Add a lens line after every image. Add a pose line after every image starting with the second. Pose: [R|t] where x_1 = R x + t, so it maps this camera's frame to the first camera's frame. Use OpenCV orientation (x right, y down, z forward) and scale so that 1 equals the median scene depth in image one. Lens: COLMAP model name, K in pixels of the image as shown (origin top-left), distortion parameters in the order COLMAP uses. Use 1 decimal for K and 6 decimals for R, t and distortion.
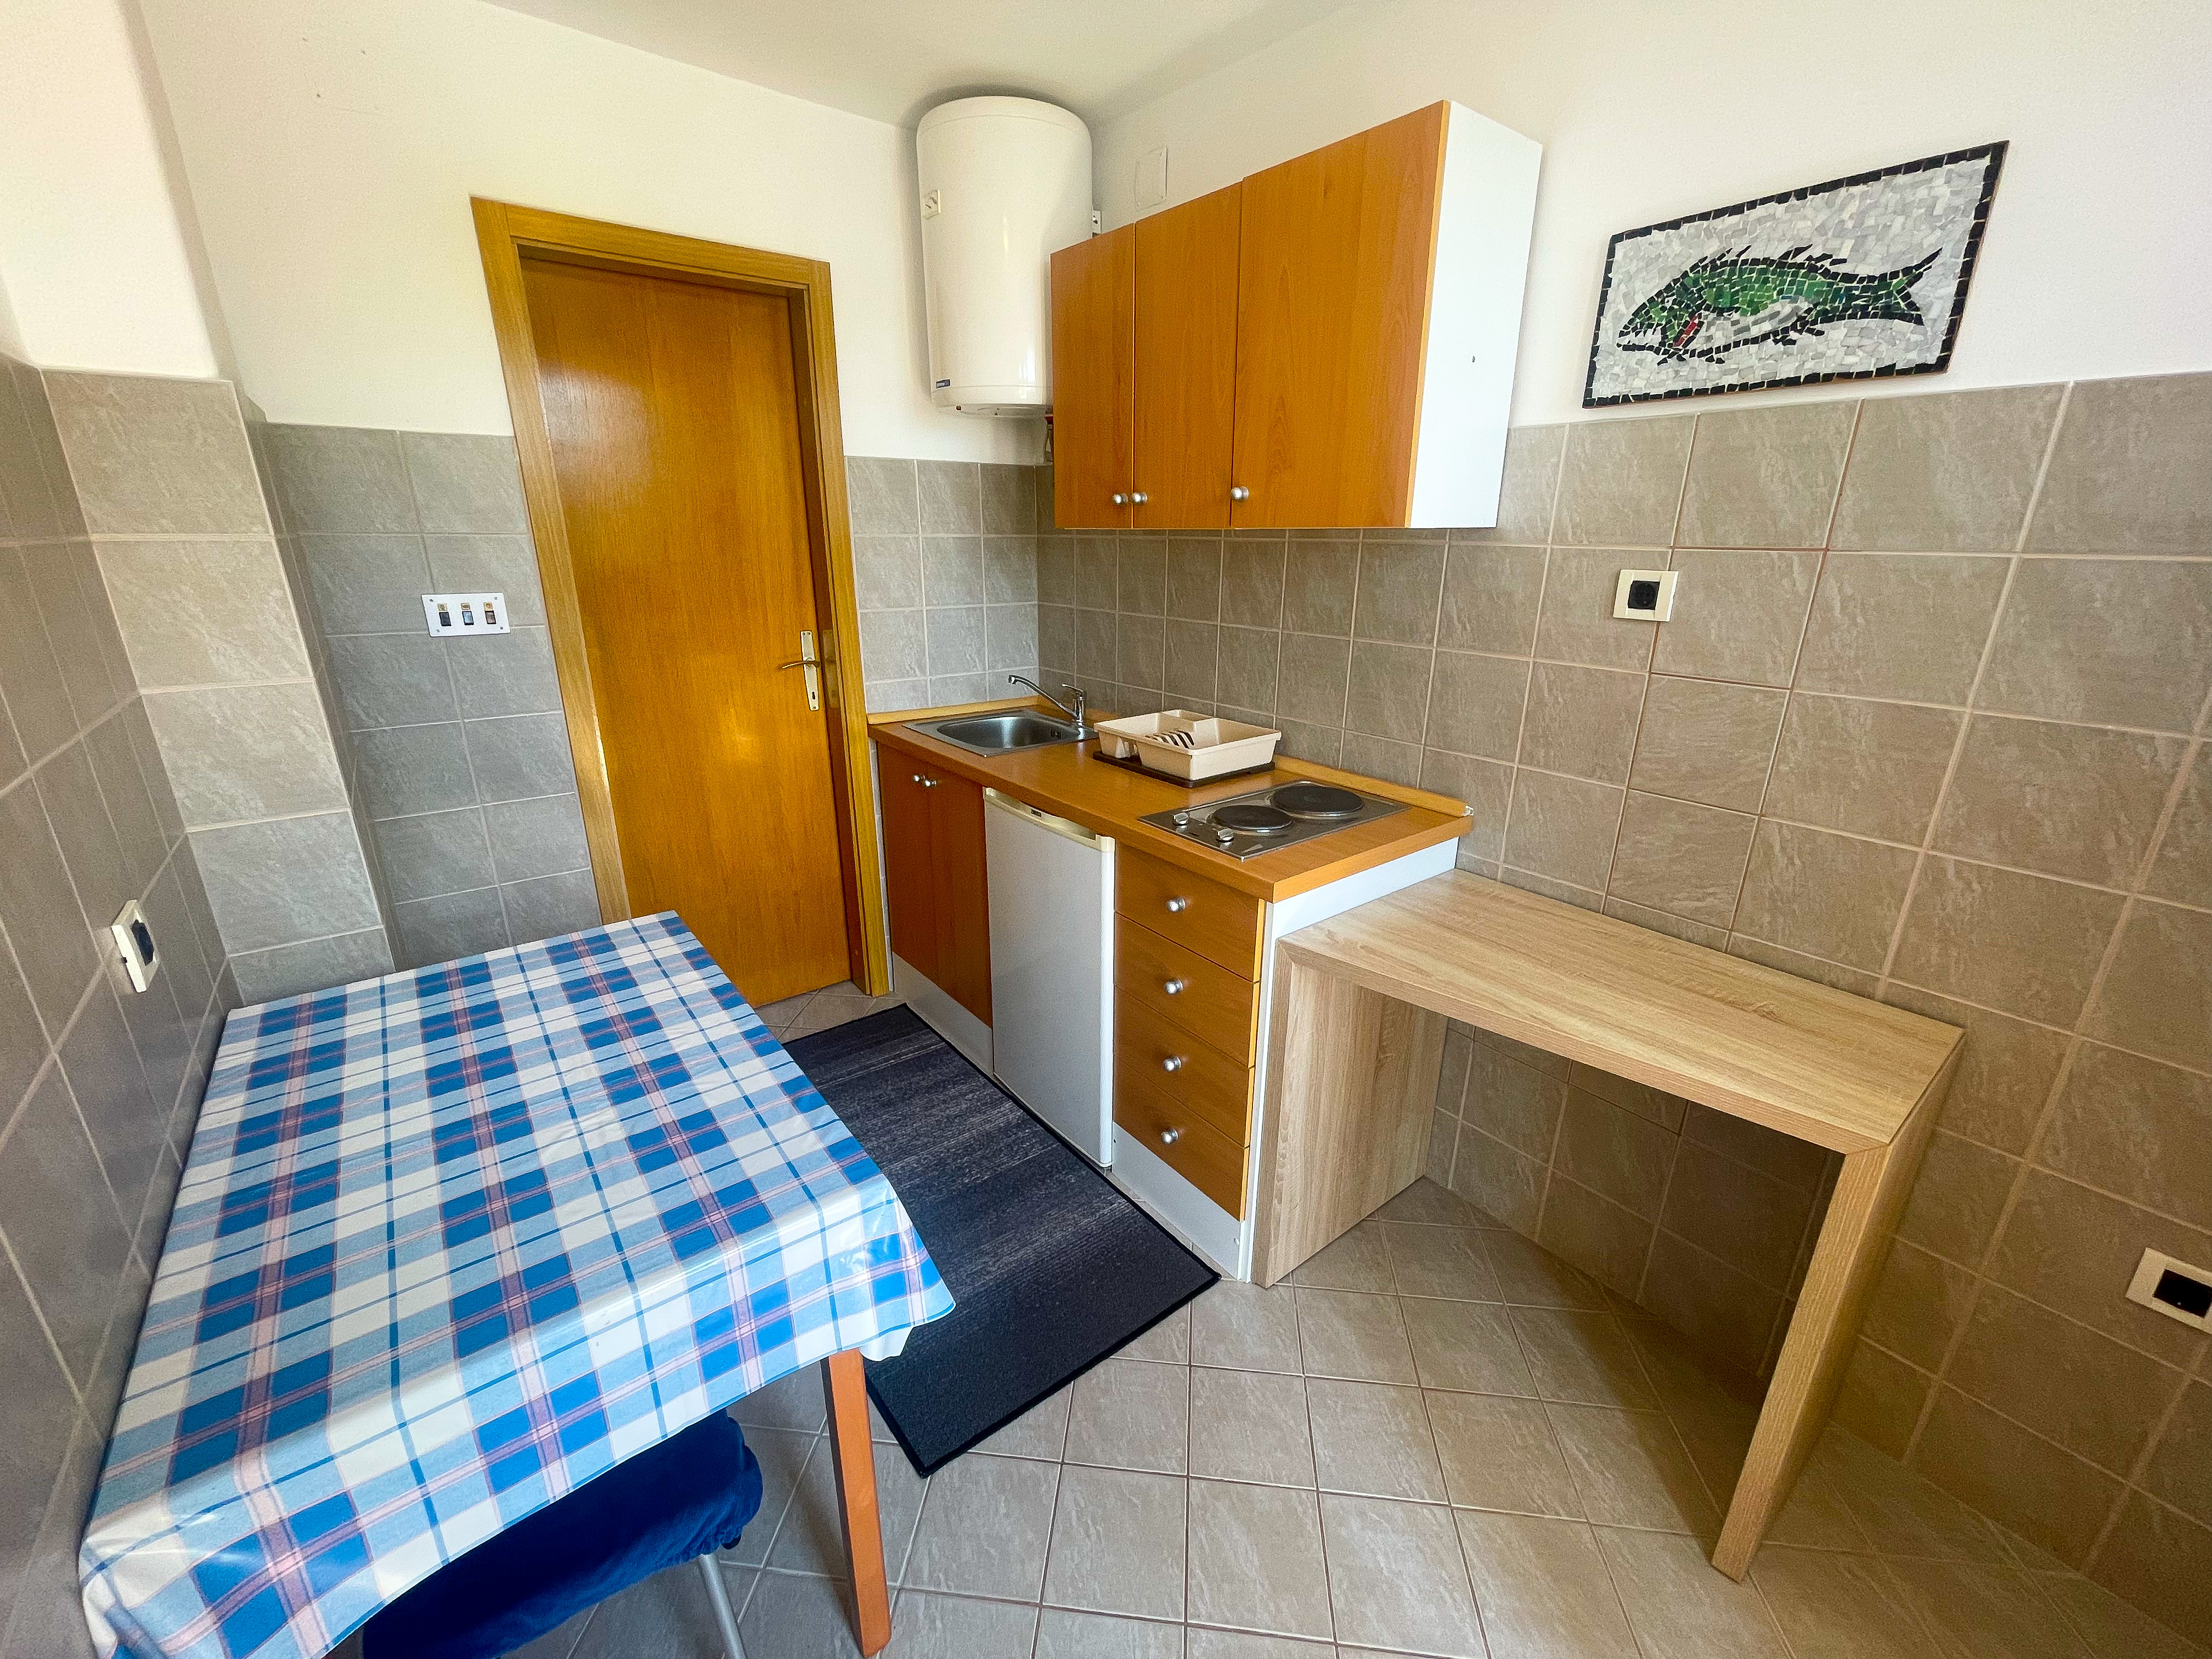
lens RADIAL K [[892.9, 0, 1108.8], [0, 892.9, 830.7], [0, 0, 1]] dist [-0.003663, -0.000112]
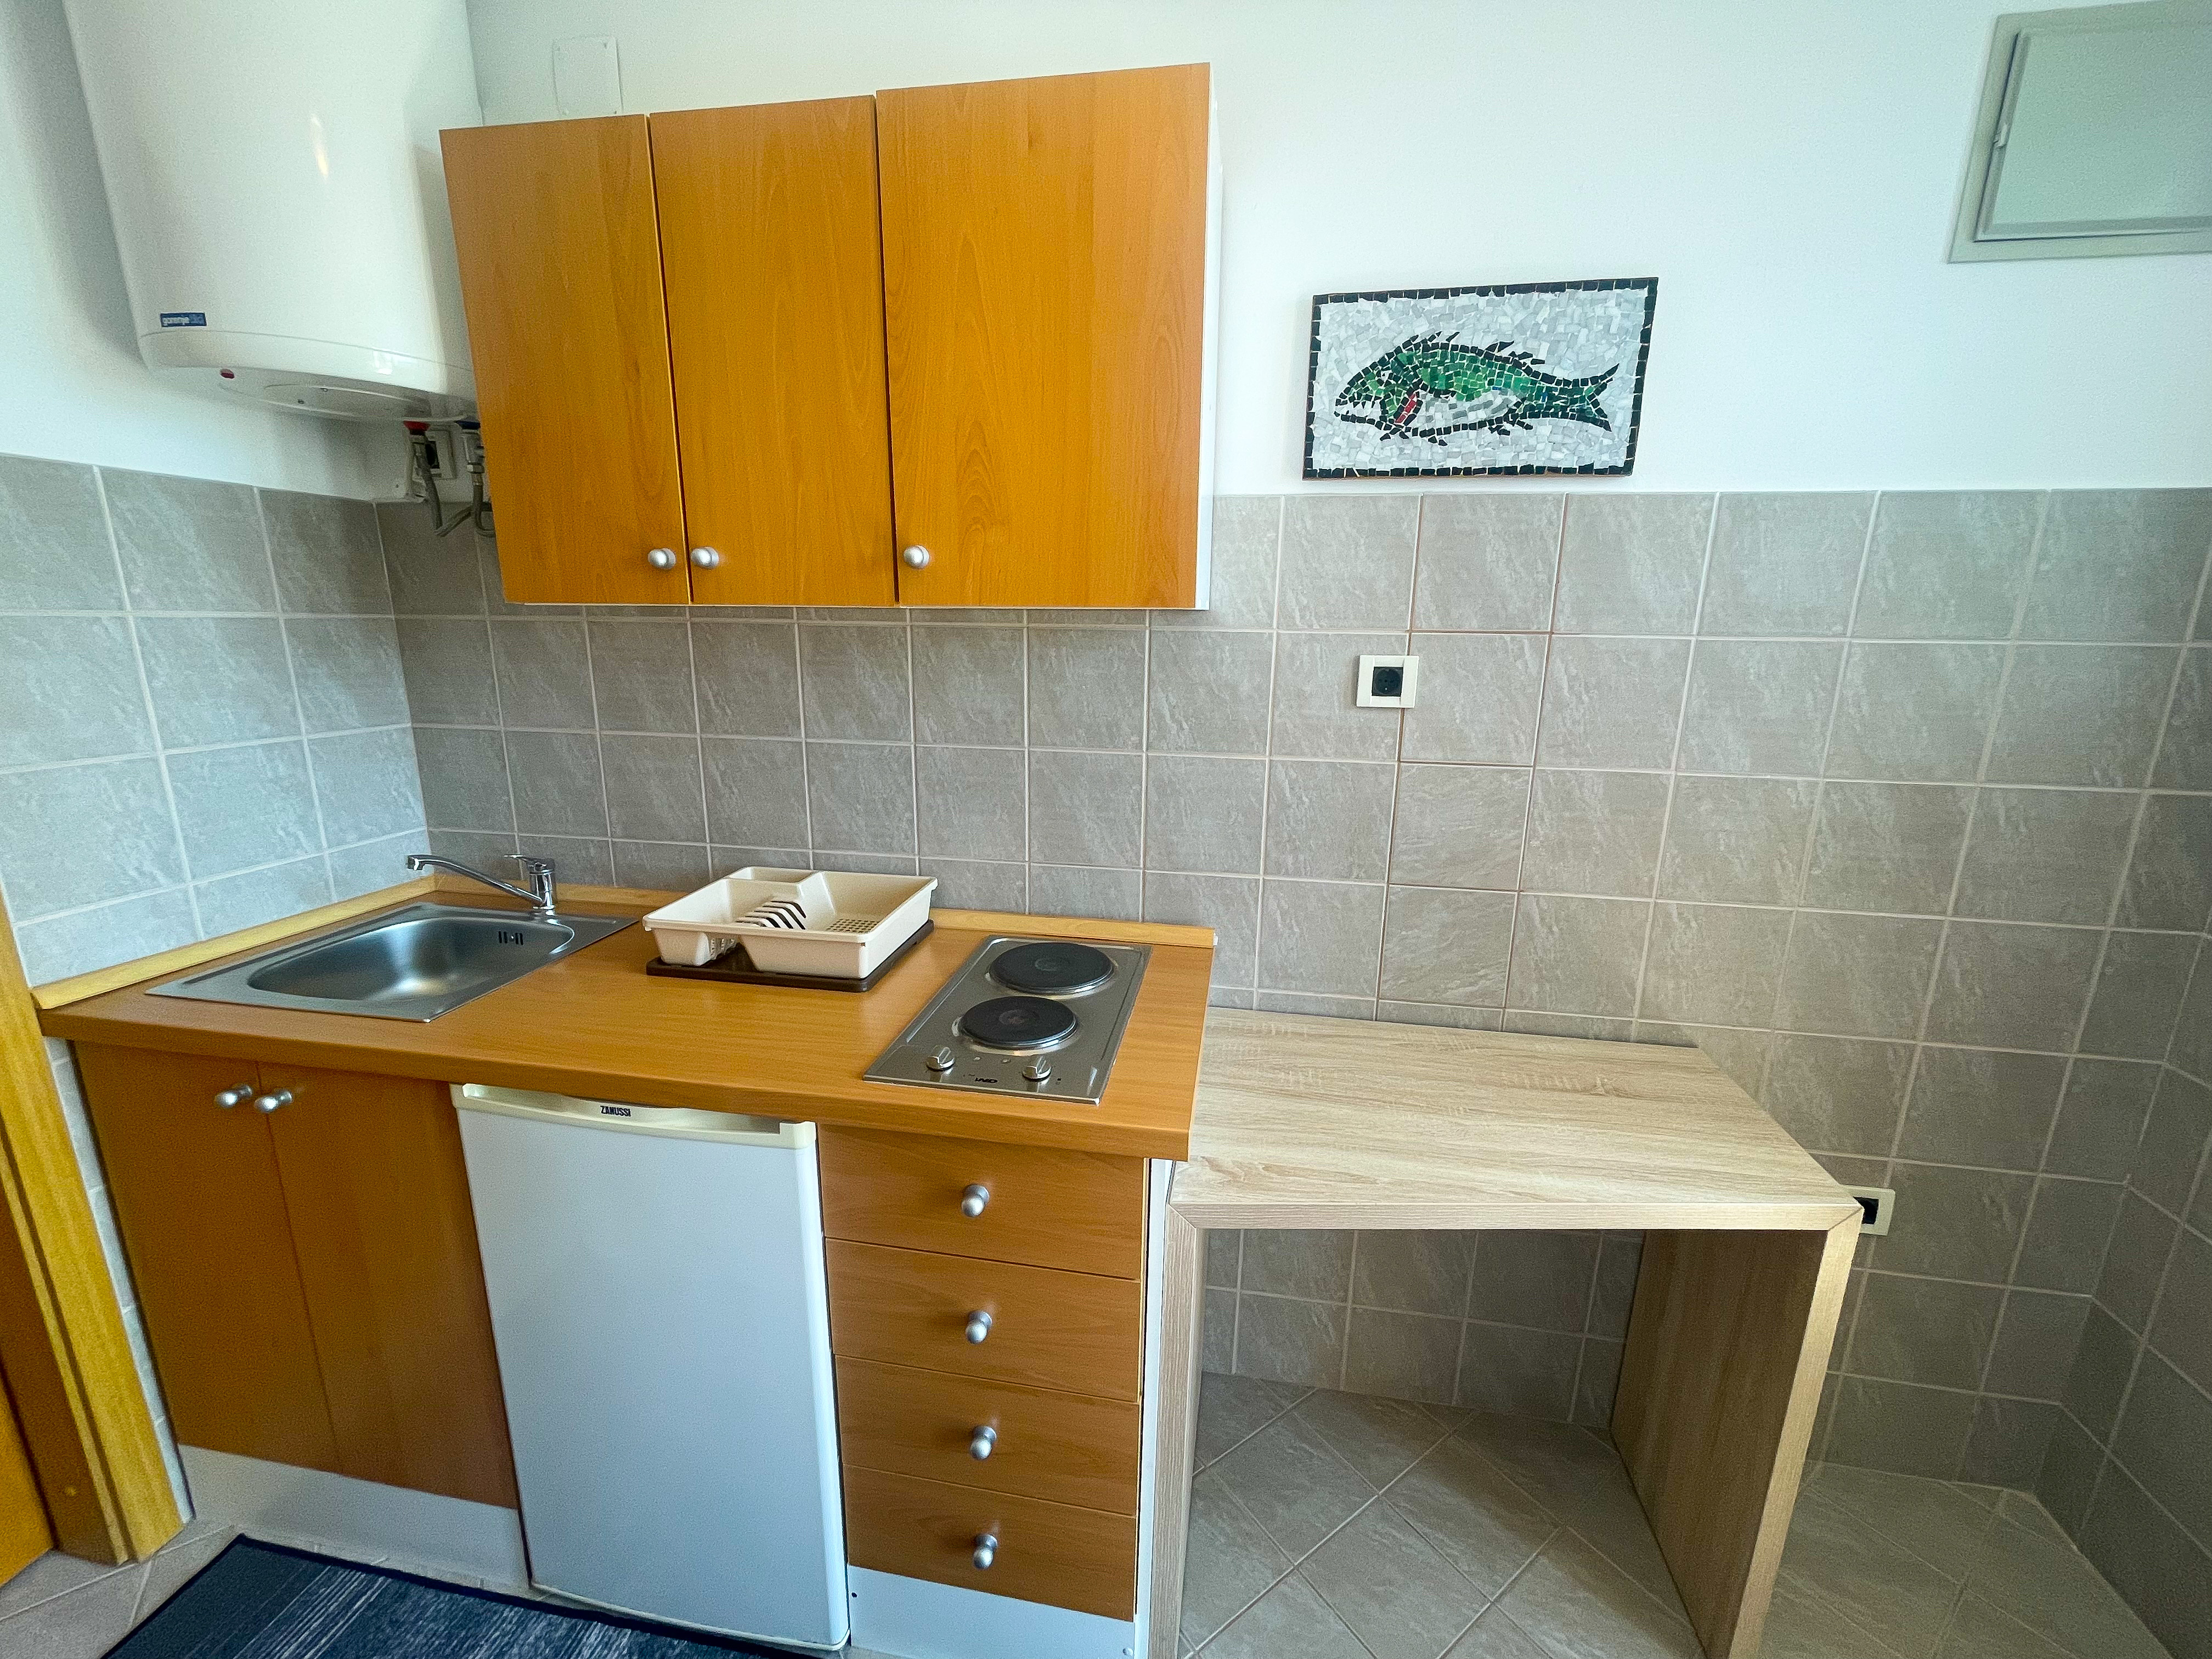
lens RADIAL K [[892.9, 0, 1106.5], [0, 892.9, 829.3], [0, 0, 1]] dist [-0.003663, -0.000112]
pose [[0.745759, -0.146333, 0.649947, -0.237669], [0.204329, 0.978801, -0.014077, -0.151785], [-0.634109, 0.143301, 0.759849, 0.473381]]
